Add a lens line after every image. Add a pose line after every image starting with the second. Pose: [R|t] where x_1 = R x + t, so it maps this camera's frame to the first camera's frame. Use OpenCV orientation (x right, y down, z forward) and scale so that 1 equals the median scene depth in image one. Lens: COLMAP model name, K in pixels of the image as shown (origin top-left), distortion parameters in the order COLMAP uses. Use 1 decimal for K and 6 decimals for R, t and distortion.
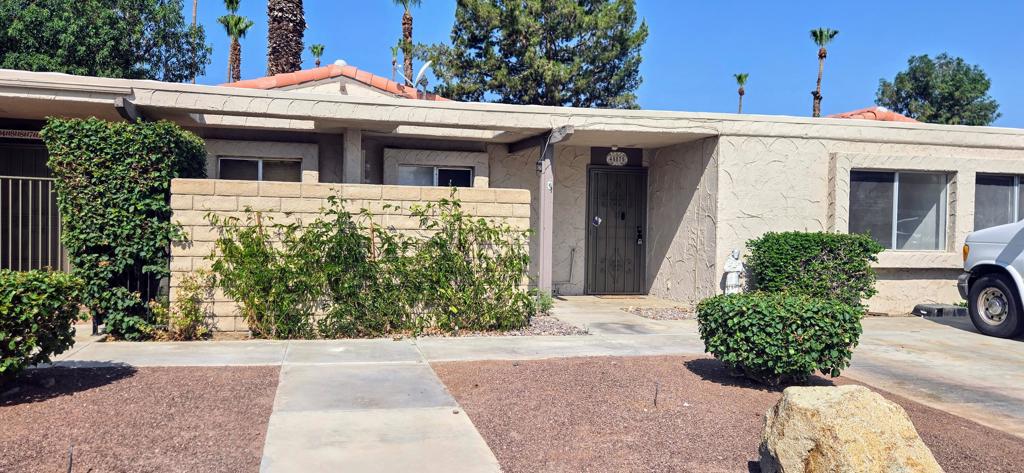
lens RADIAL K [[760.3, 0, 511.1], [0, 760.3, 217.0], [0, 0, 1]] dist [0.083164, -0.080417]
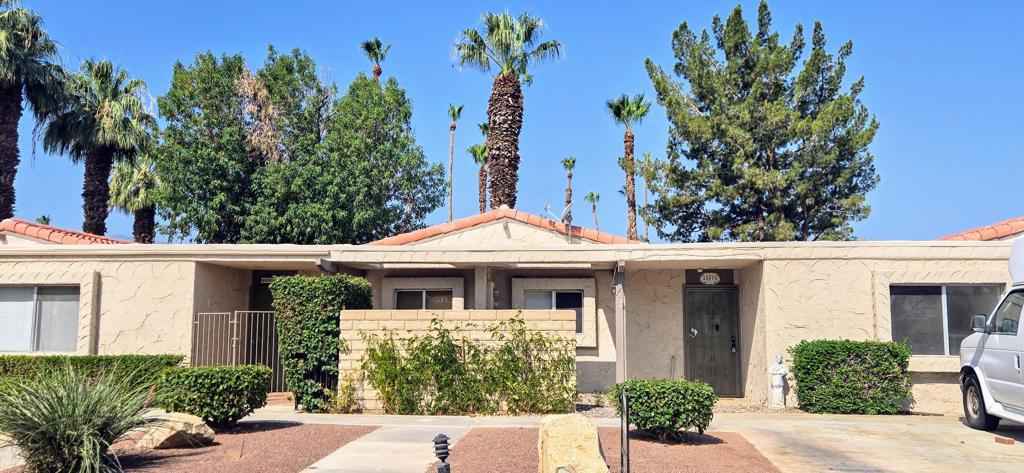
lens RADIAL K [[760.3, 0, 511.1], [0, 760.3, 217.0], [0, 0, 1]] dist [0.083164, -0.080417]
pose [[0.954596, -0.060677, -0.291659, 0.346577], [0.017122, 0.988594, -0.149626, 0.001897], [0.297412, 0.137839, 0.944747, -0.392534]]
